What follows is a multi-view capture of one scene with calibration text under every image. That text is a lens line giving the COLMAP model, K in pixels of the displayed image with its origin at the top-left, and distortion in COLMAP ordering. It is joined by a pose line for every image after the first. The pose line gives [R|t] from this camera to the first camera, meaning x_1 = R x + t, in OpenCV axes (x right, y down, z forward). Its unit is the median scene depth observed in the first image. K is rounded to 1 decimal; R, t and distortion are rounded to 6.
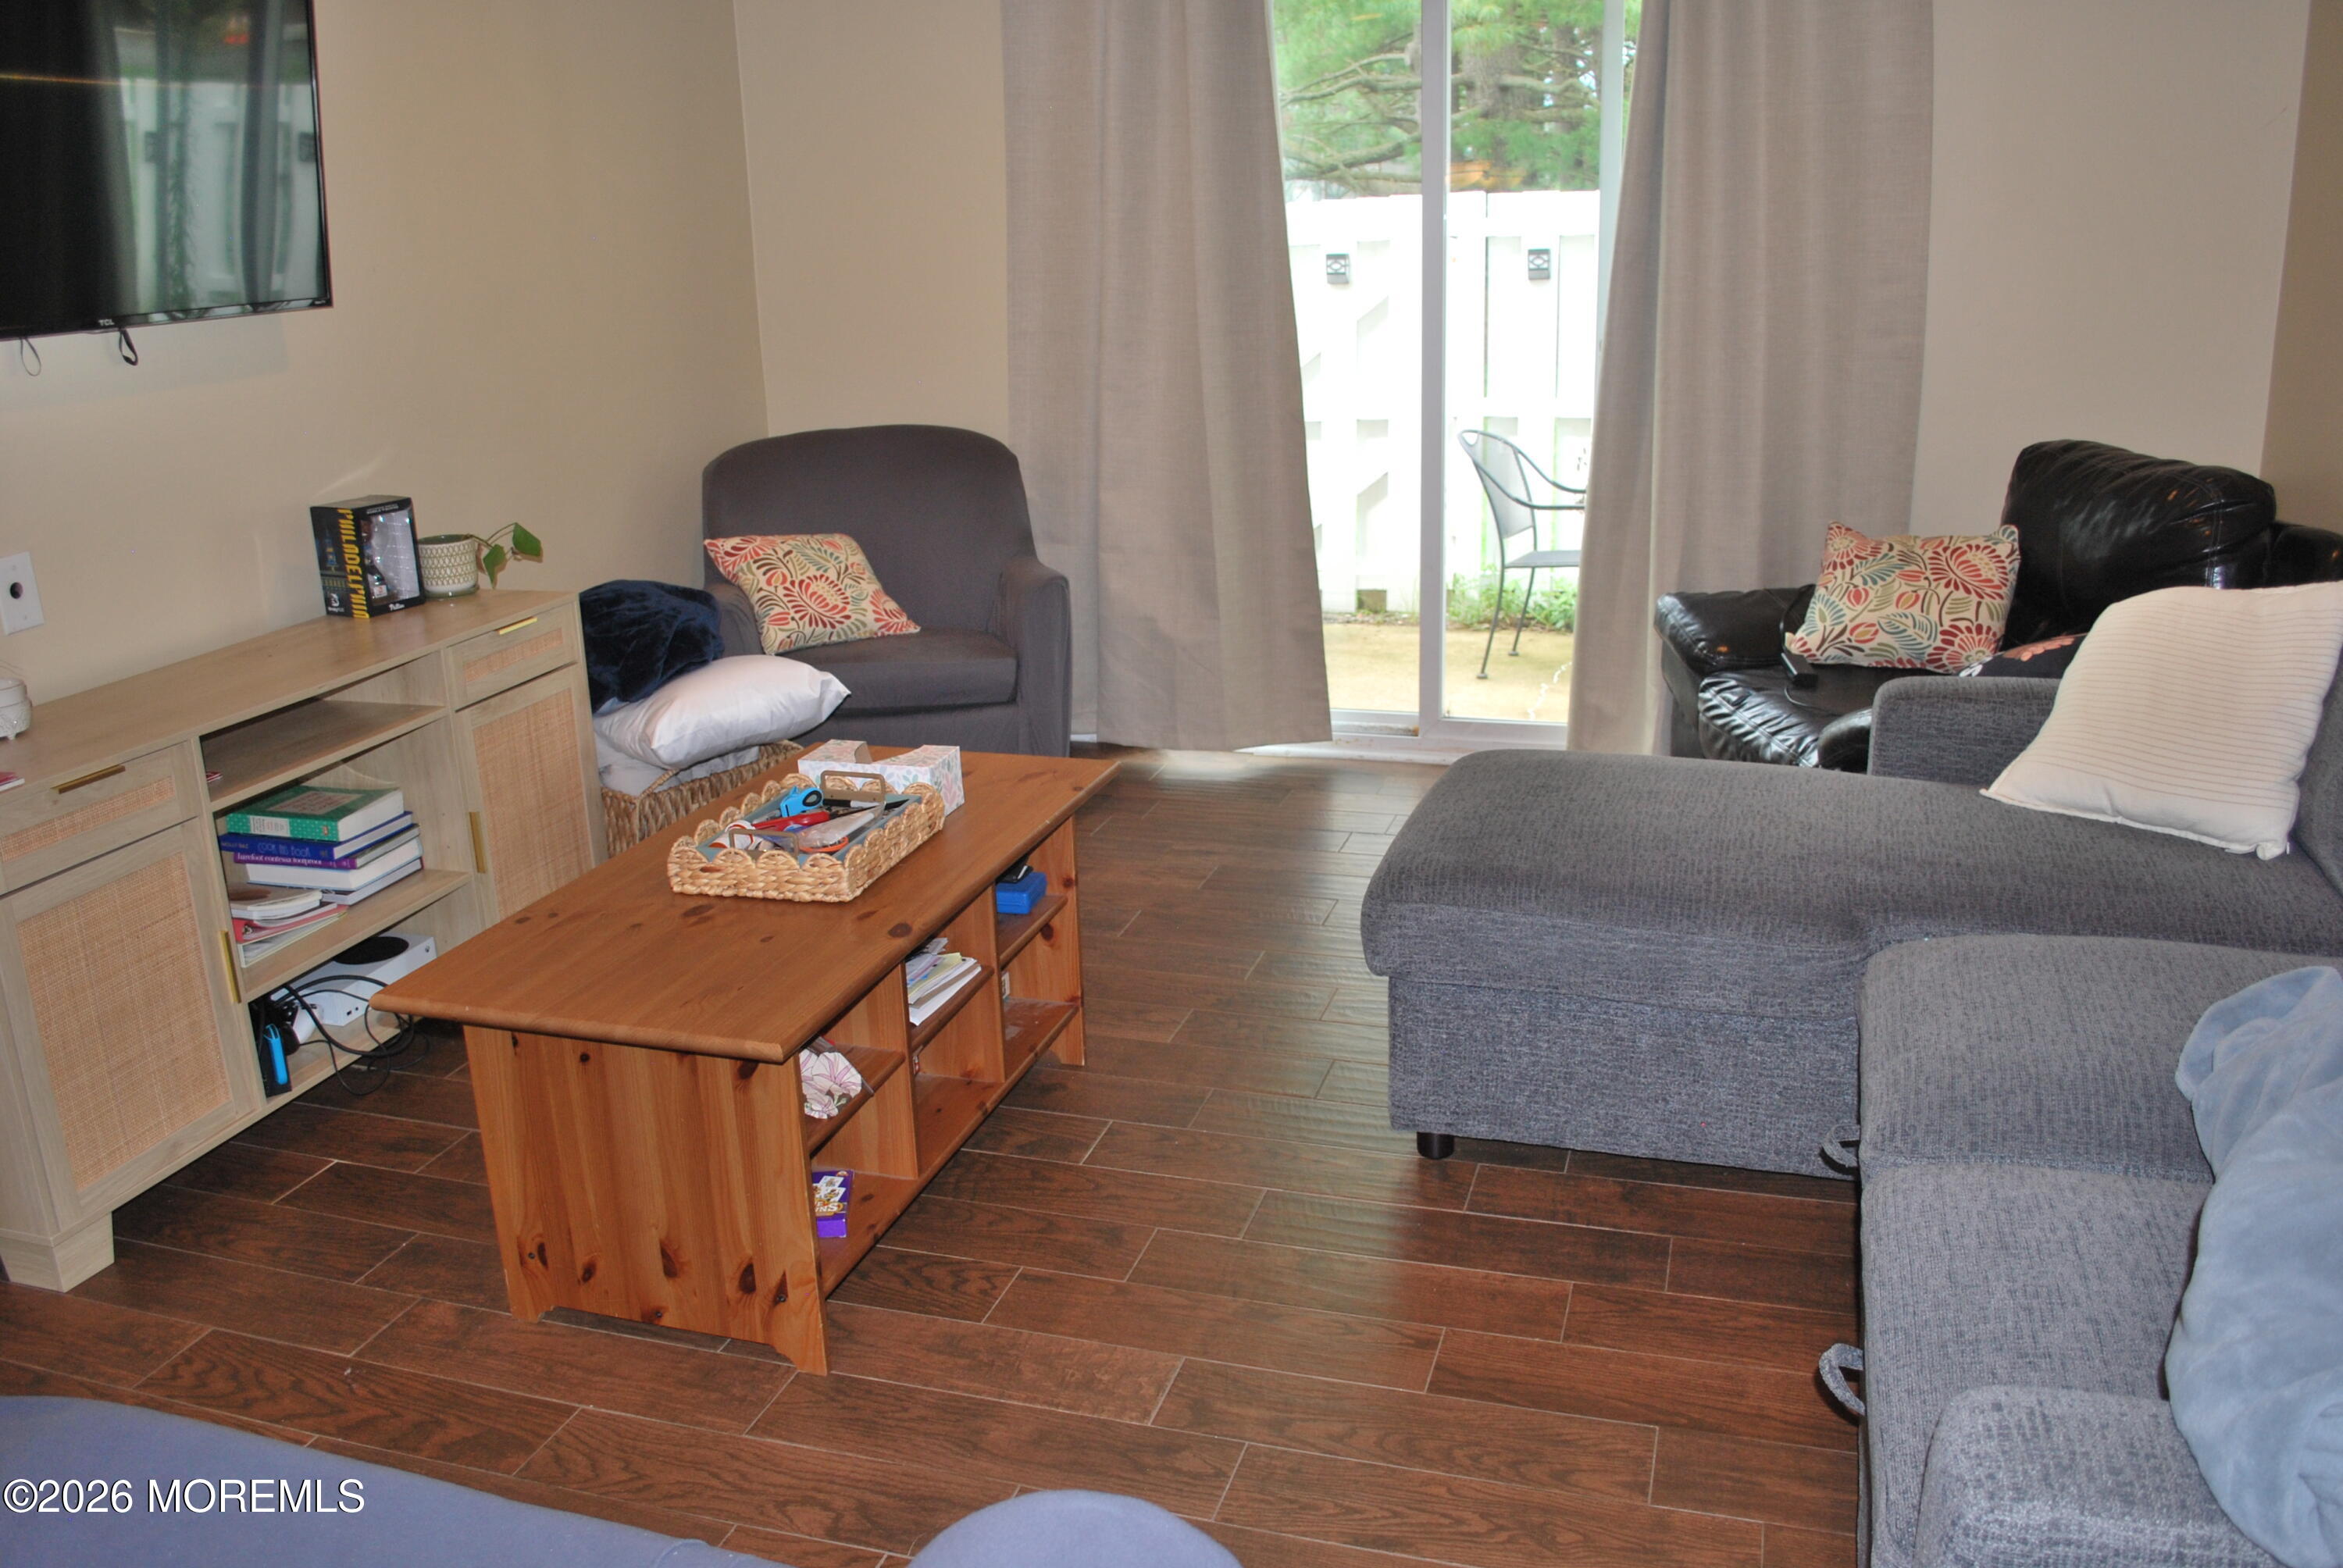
lens RADIAL K [[1876.6, 0, 1162.3], [0, 1876.6, 813.0], [0, 0, 1]] dist [-0.080879, 0.012179]
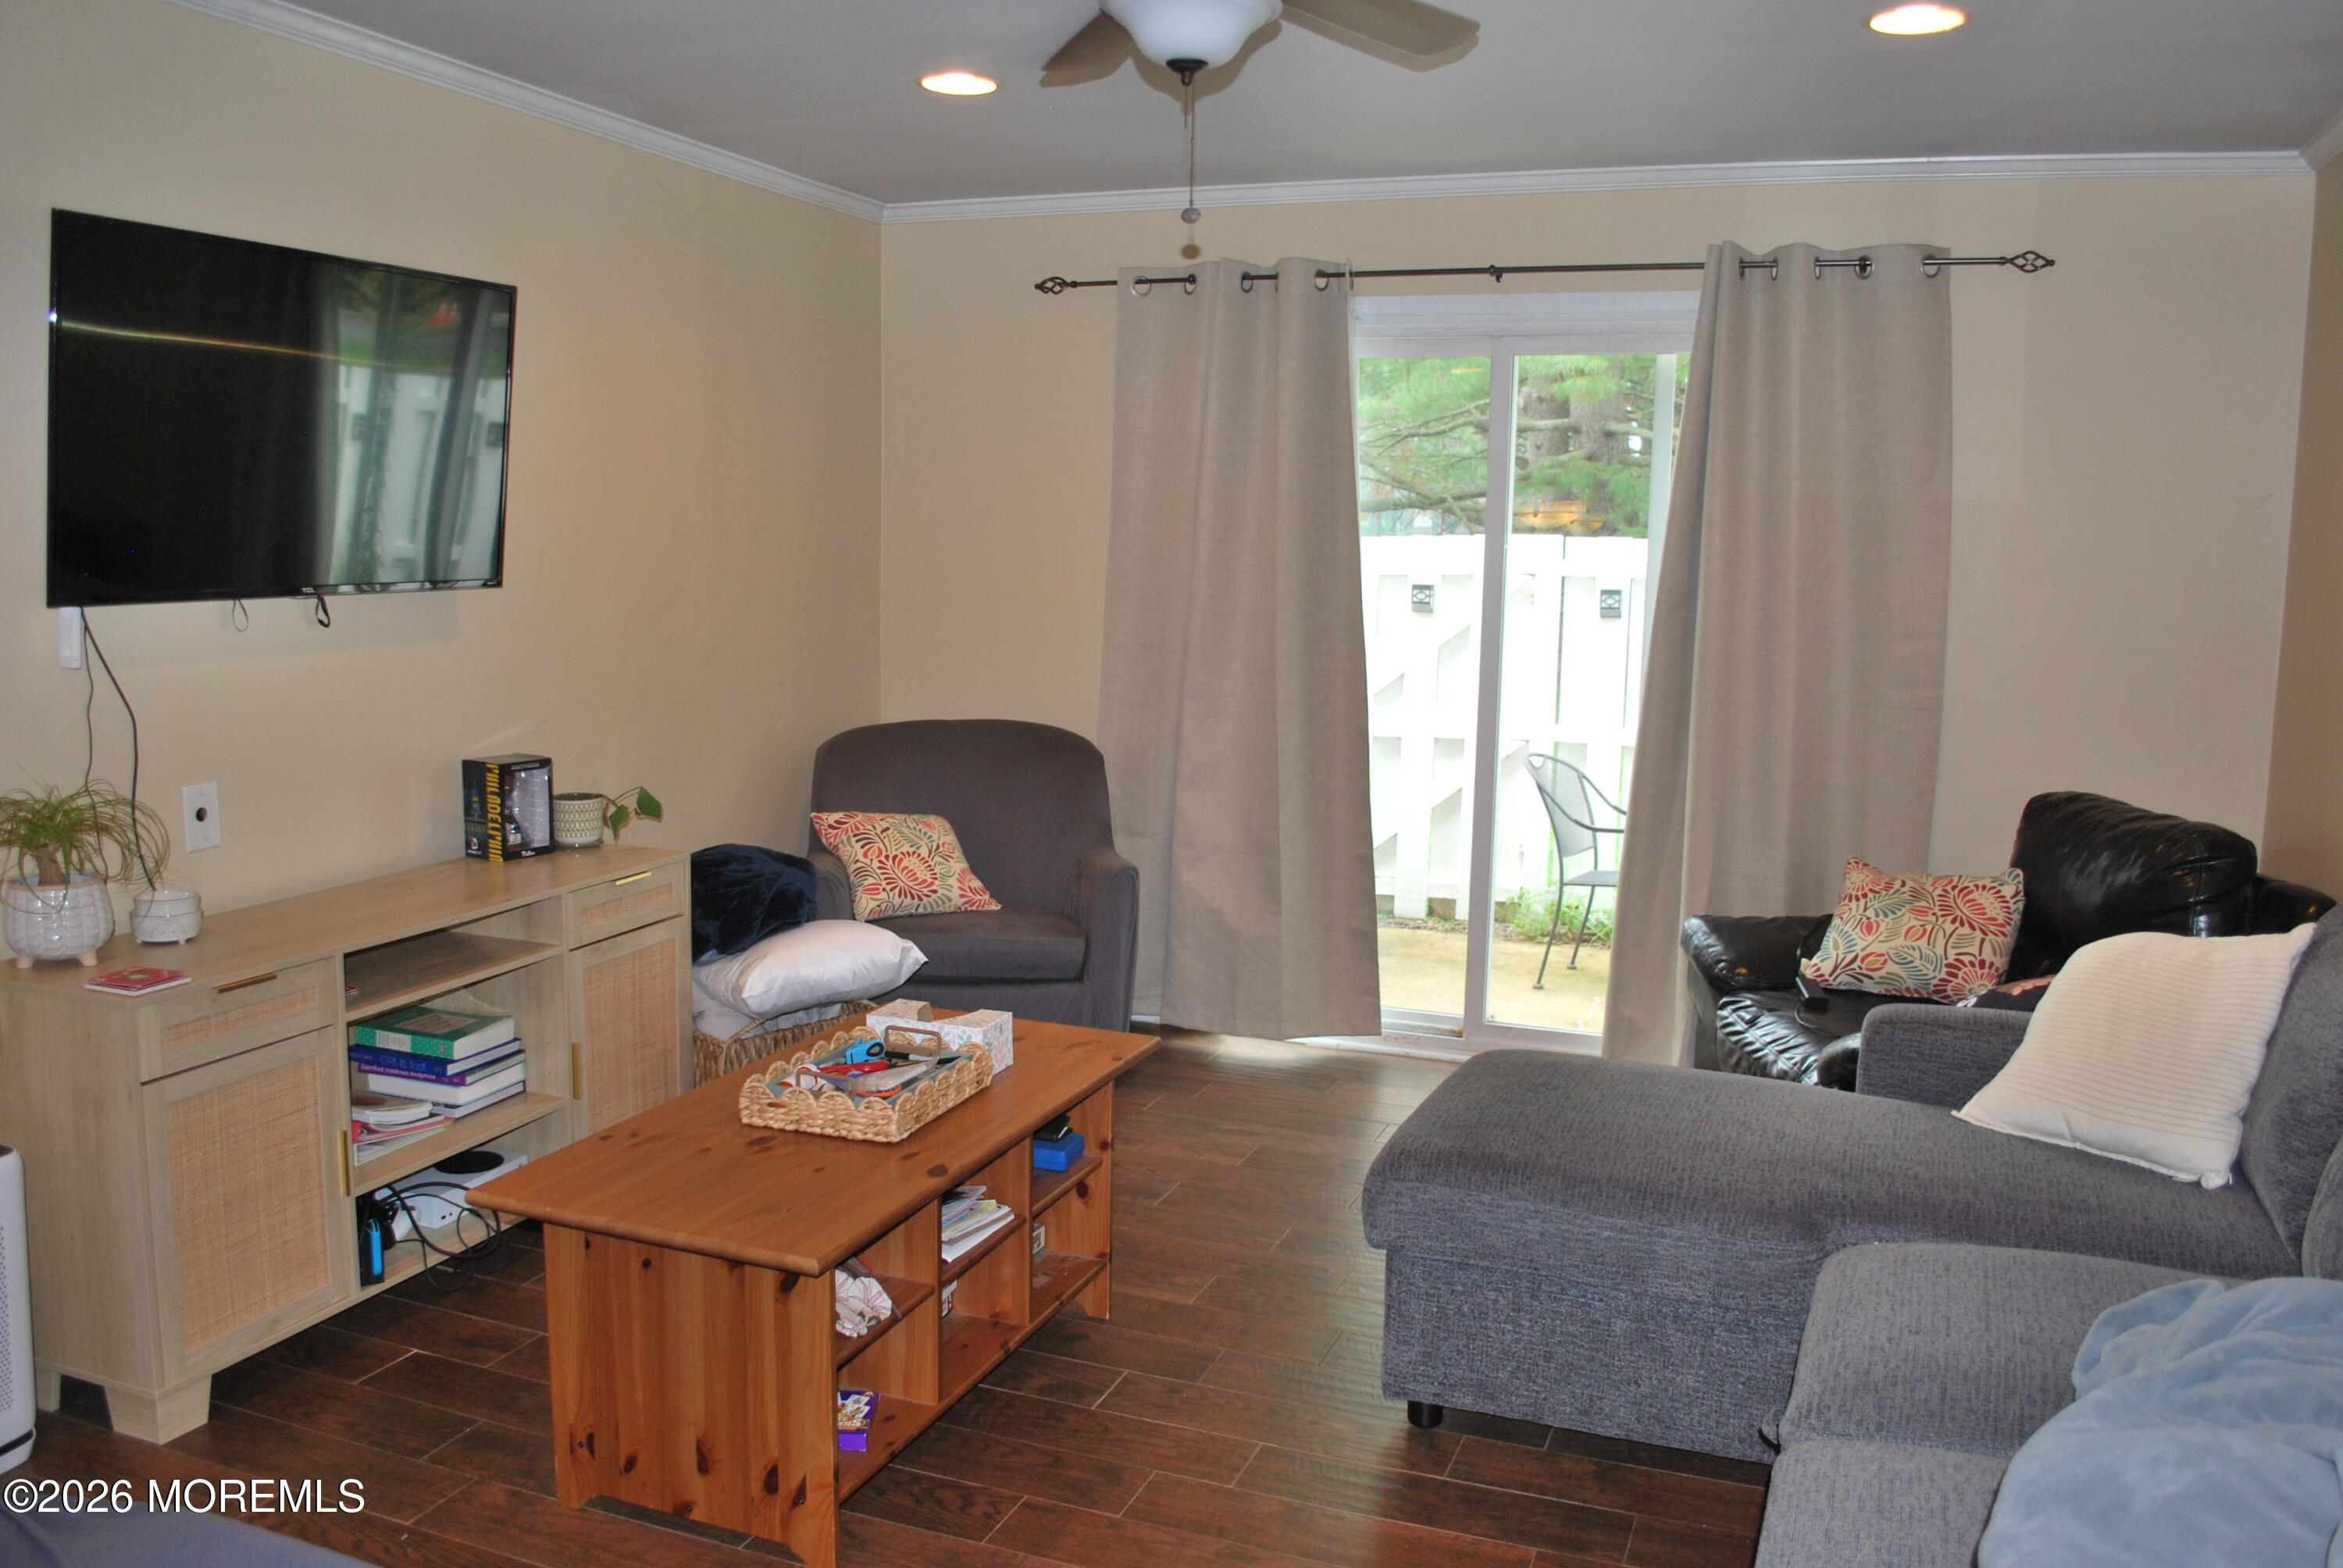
lens RADIAL K [[1876.6, 0, 1162.3], [0, 1876.6, 813.0], [0, 0, 1]] dist [-0.080879, 0.012179]
pose [[0.996132, 0.059097, -0.065034, 0.046211], [-0.068573, 0.985574, -0.154731, 0.014008], [0.054952, 0.158592, 0.985814, -0.106072]]
